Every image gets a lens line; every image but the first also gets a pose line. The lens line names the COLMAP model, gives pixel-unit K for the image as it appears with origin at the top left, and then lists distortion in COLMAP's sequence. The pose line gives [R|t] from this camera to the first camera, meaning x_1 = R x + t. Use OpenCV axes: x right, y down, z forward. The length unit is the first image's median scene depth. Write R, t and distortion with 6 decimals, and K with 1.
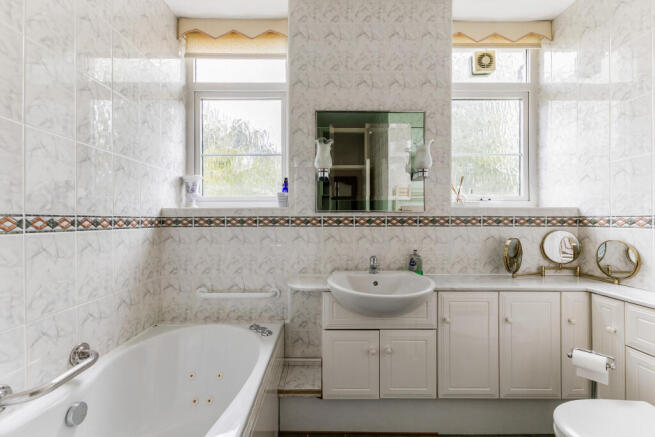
lens RADIAL K [[294.3, 0, 313.2], [0, 294.3, 219.9], [0, 0, 1]] dist [0.001550, 0.000021]
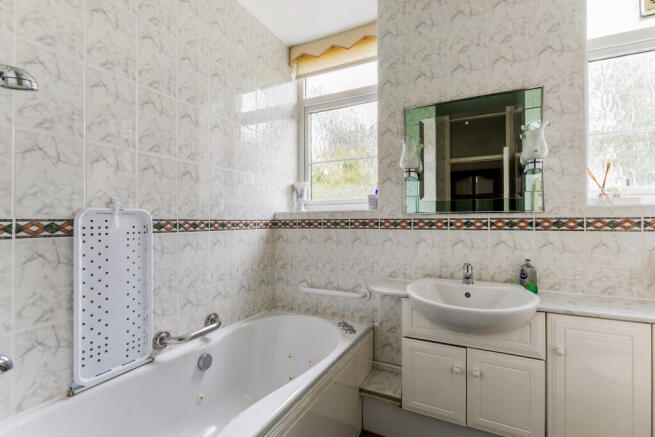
lens RADIAL K [[320.7, 0, 317.8], [0, 320.7, 219.9], [0, 0, 1]] dist [-0.004642, -0.001366]
pose [[0.874921, -0.003221, -0.484255, 0.263342], [0.000371, 0.999982, -0.005981, -0.001716], [0.484266, 0.005053, 0.874906, -0.045554]]
